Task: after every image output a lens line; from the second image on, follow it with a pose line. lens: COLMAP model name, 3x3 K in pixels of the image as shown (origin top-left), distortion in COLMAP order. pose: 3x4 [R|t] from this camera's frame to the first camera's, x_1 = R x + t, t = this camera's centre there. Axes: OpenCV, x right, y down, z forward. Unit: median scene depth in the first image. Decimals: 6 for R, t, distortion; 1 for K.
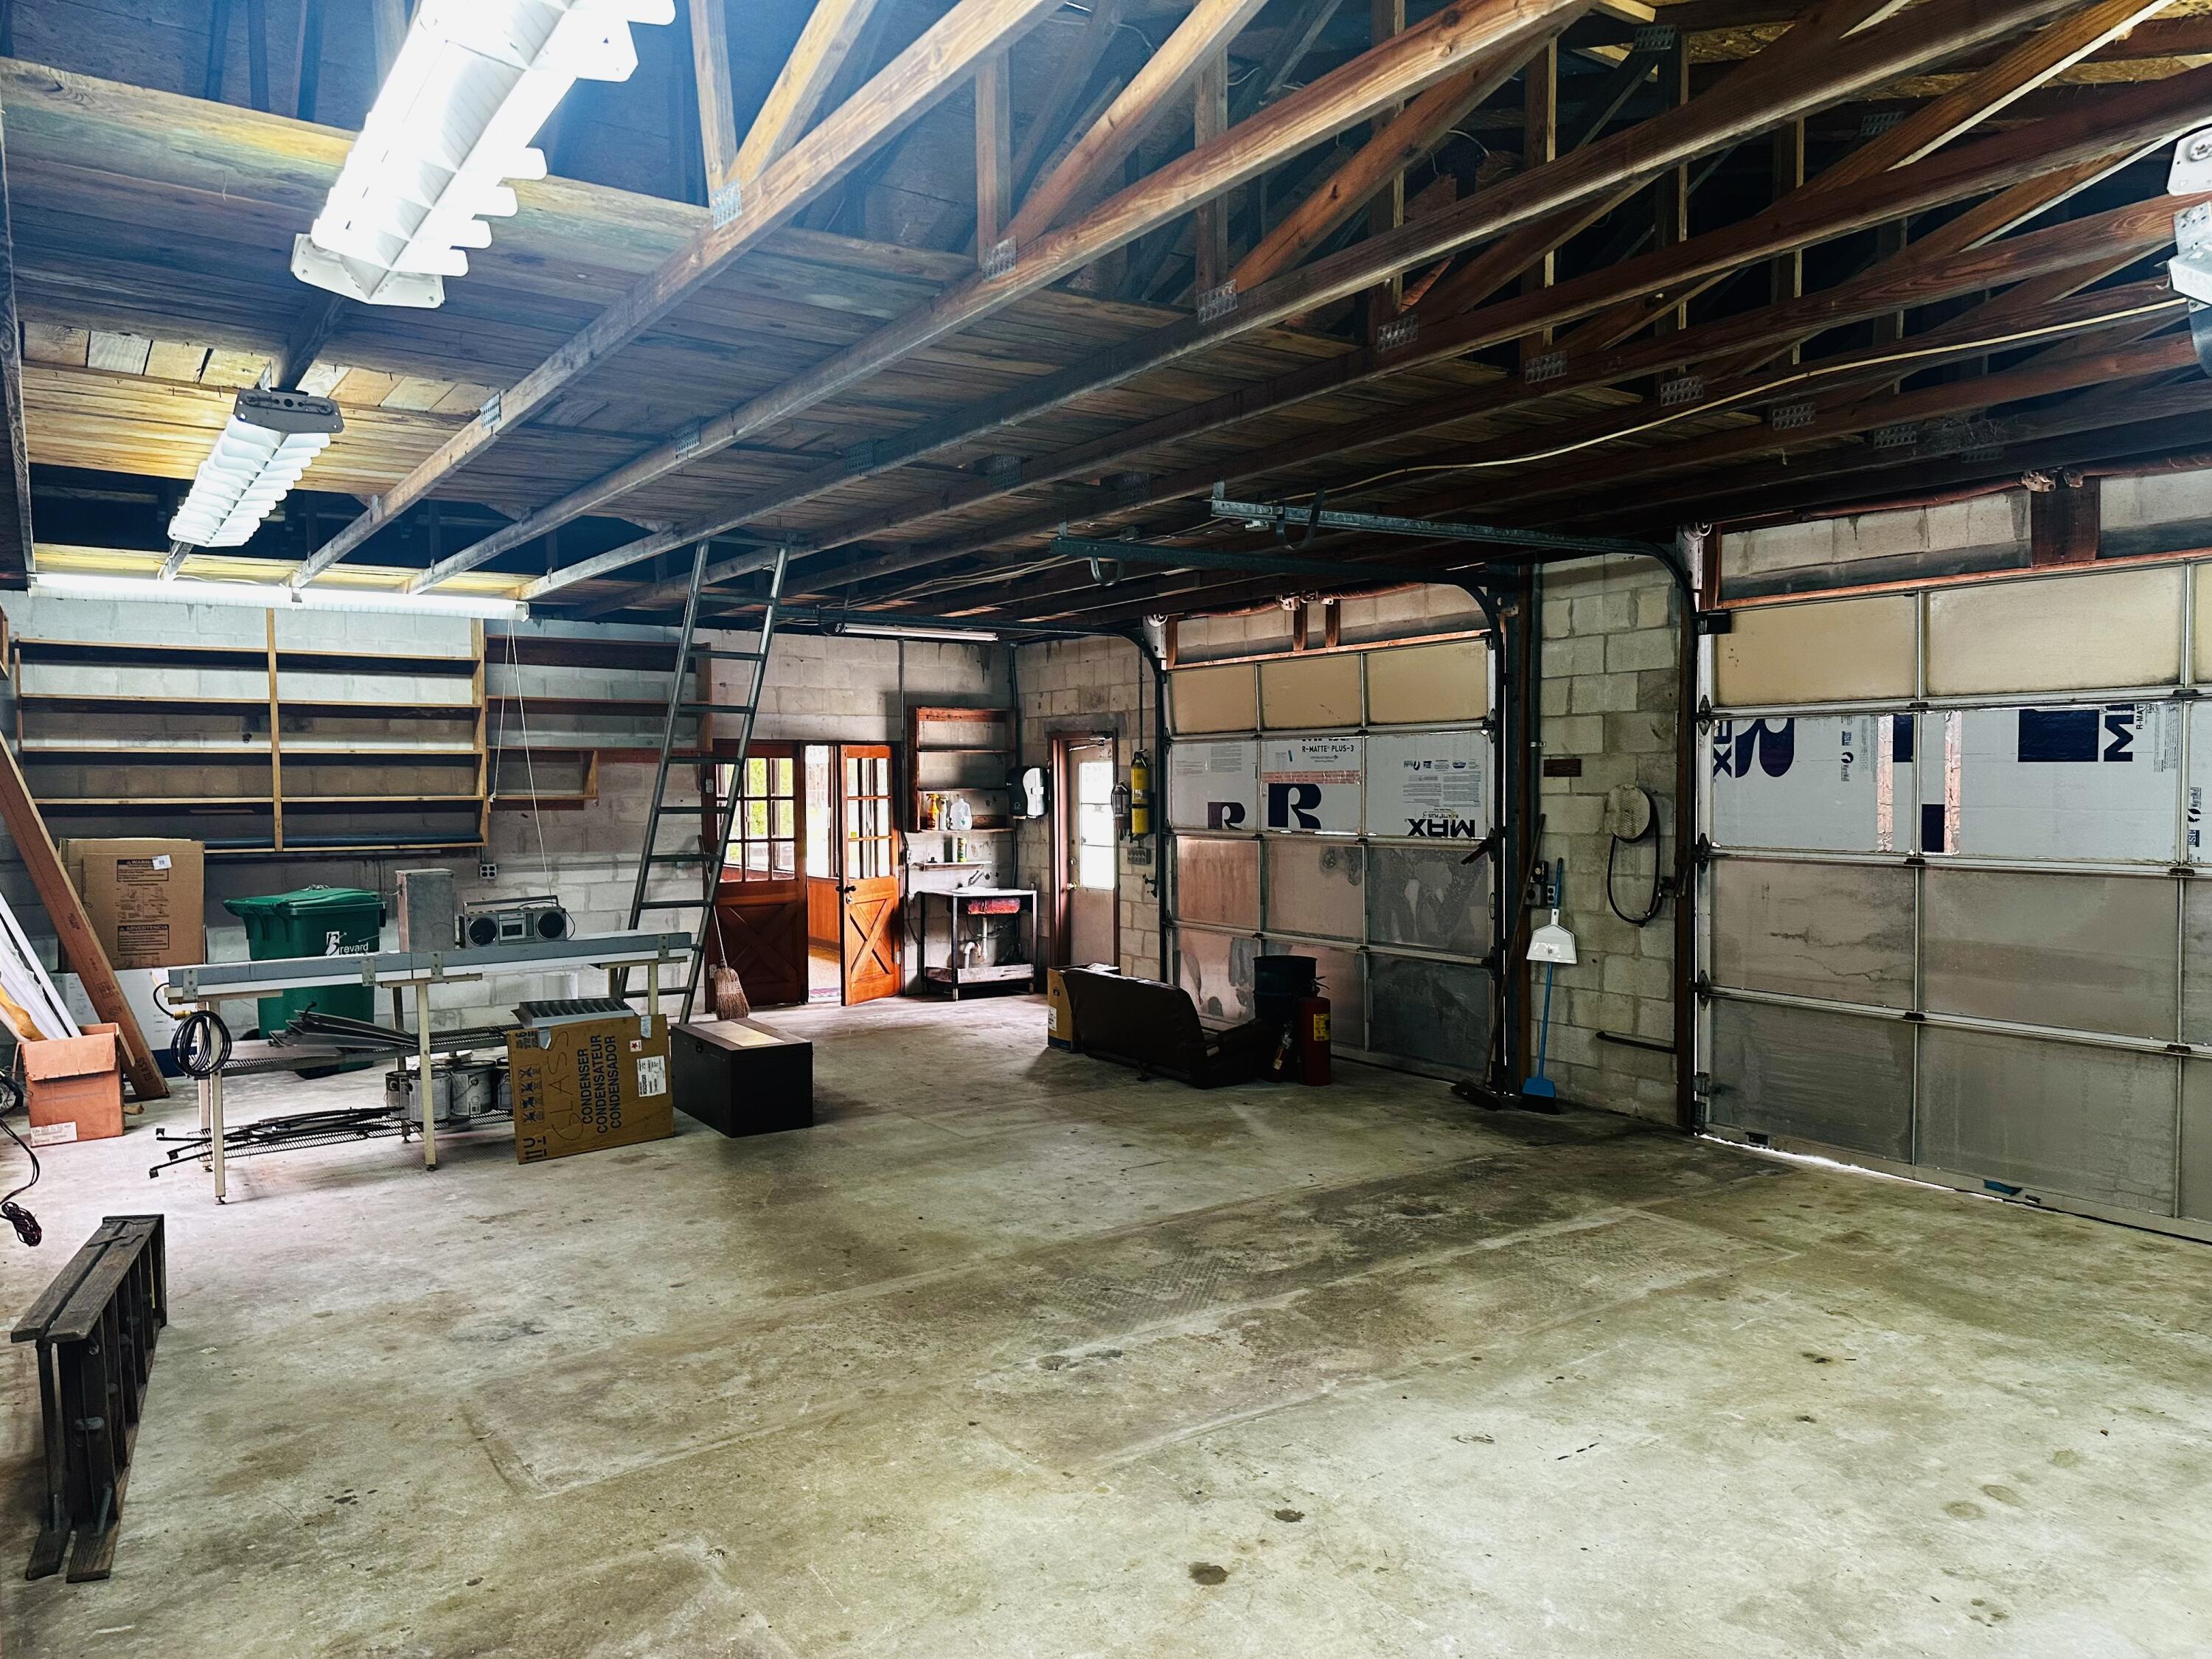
lens RADIAL K [[1526.1, 0, 1113.1], [0, 1526.1, 833.4], [0, 0, 1]] dist [0.142394, -0.248176]
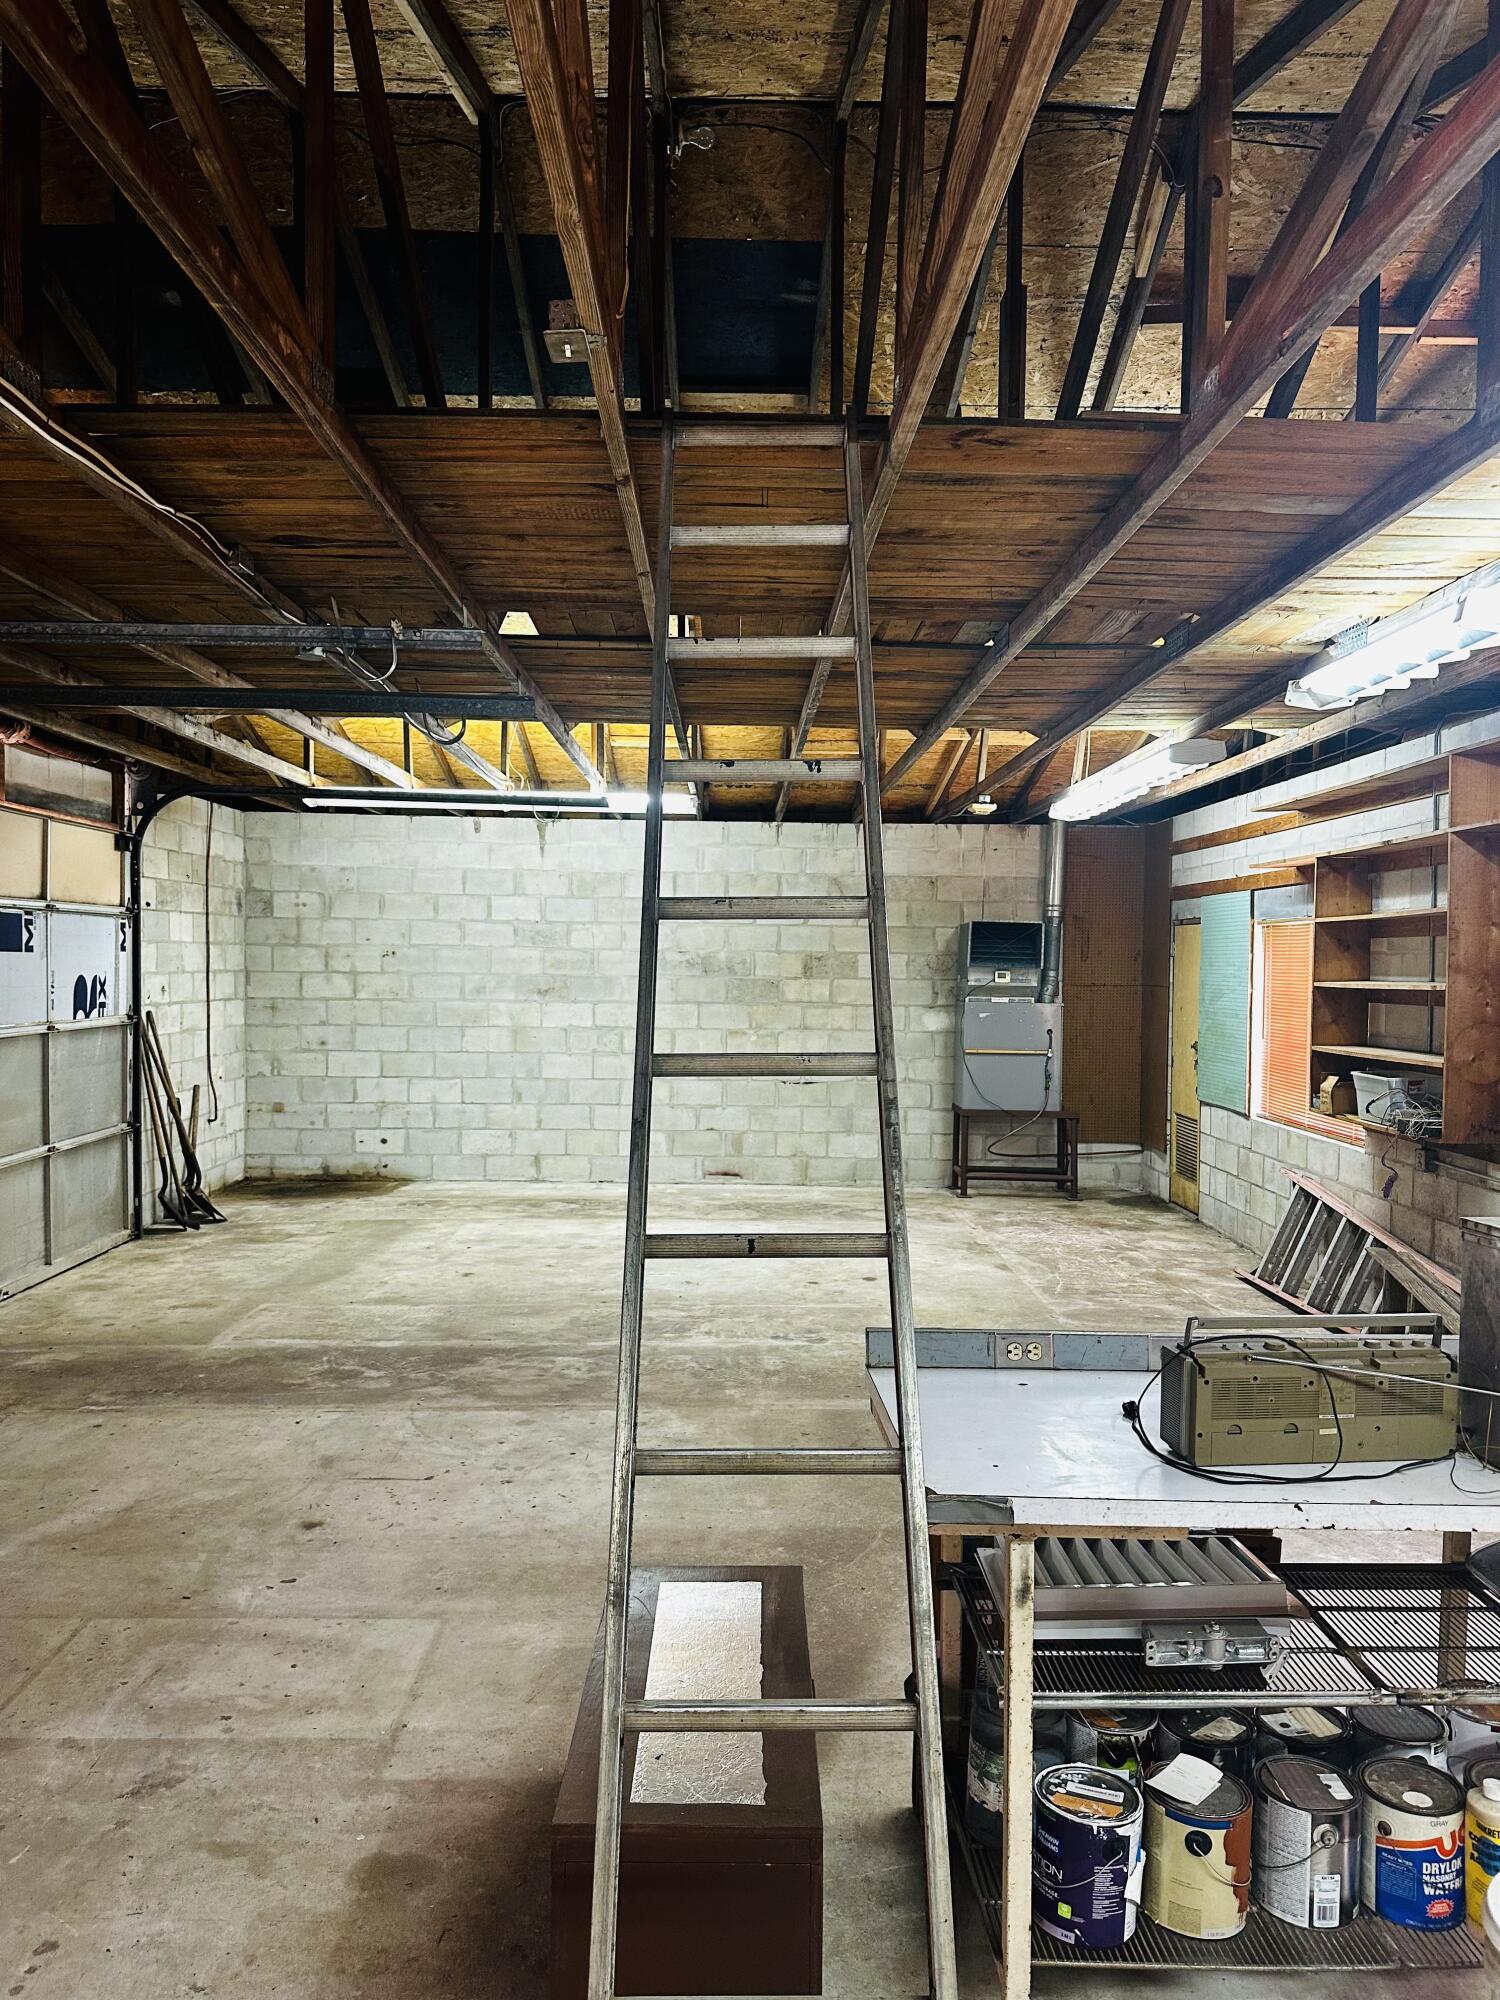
lens RADIAL K [[1379.8, 0, 750.0], [0, 1379.8, 1000.0], [0, 0, 1]] dist [0.142394, -0.248176]
pose [[-0.835148, -0.012678, 0.549879, -0.468037], [0.020203, 0.998353, 0.053702, -0.047161], [-0.549654, 0.055958, -0.833516, 1.370997]]
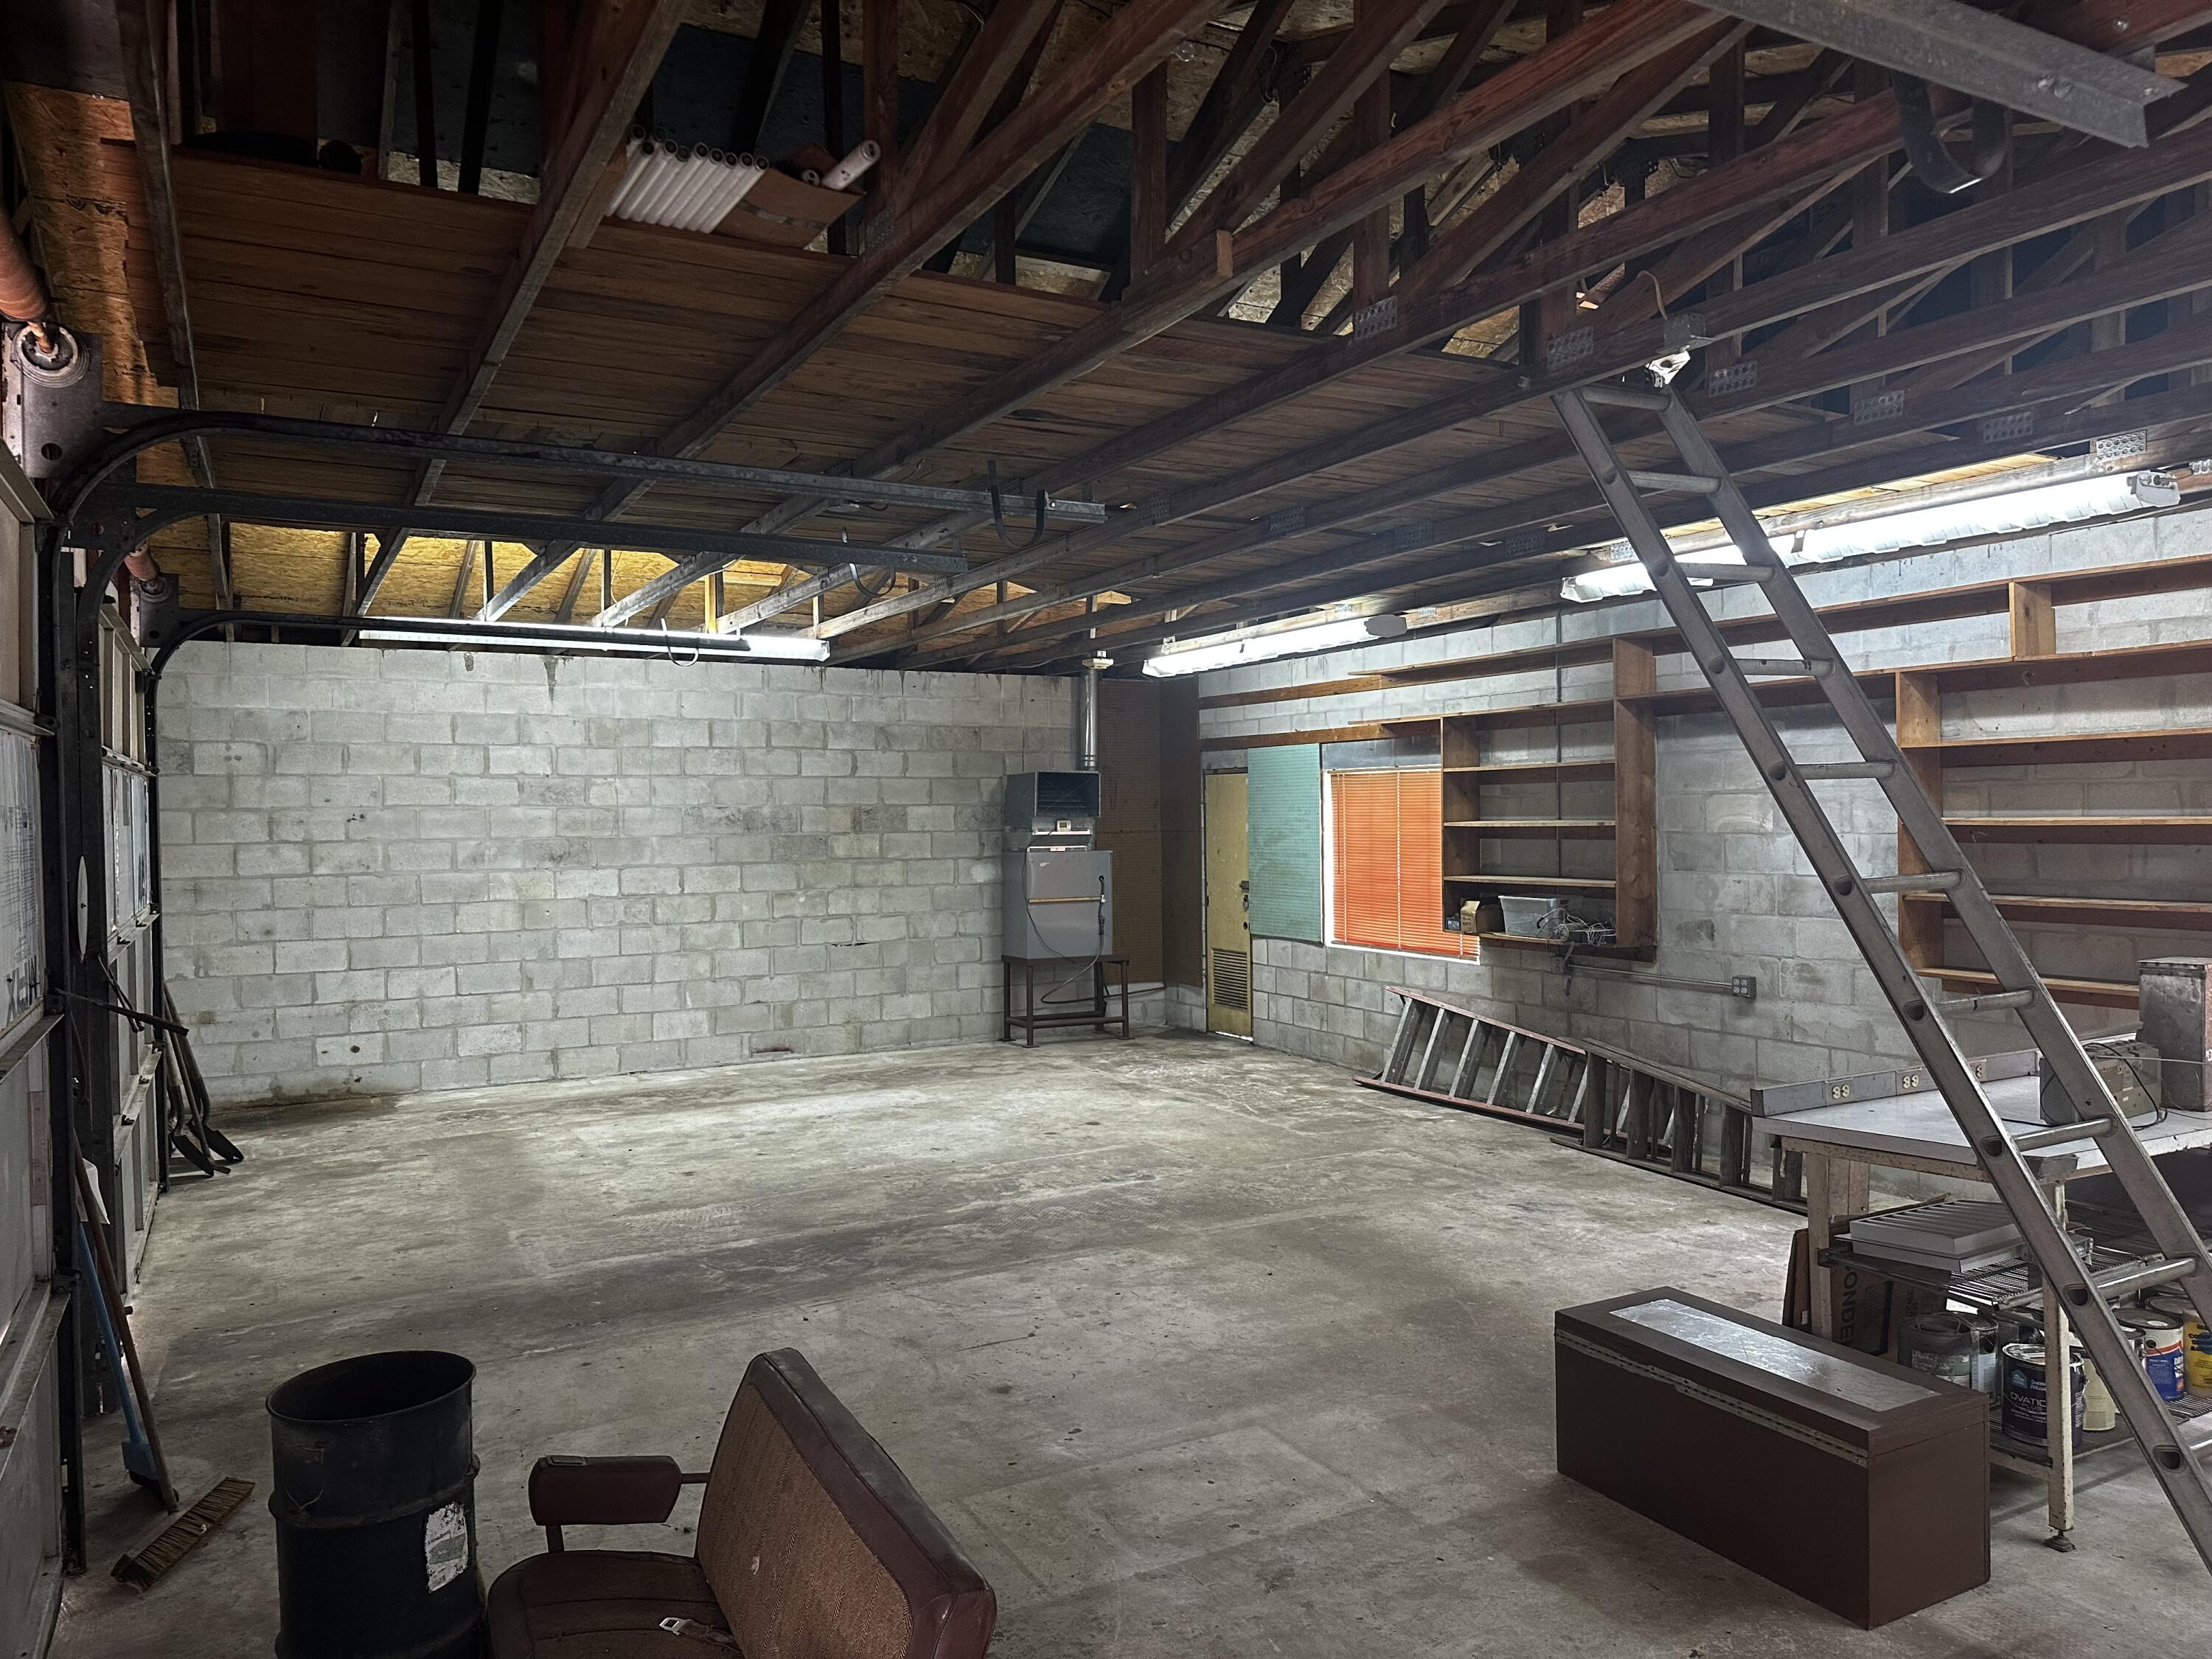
lens RADIAL K [[1526.1, 0, 1113.1], [0, 1526.1, 833.4], [0, 0, 1]] dist [0.142394, -0.248176]
pose [[-0.995137, 0.022024, 0.096008, -0.104822], [0.027186, 0.998235, 0.052796, -0.064230], [-0.094675, 0.055150, -0.993979, 1.620391]]
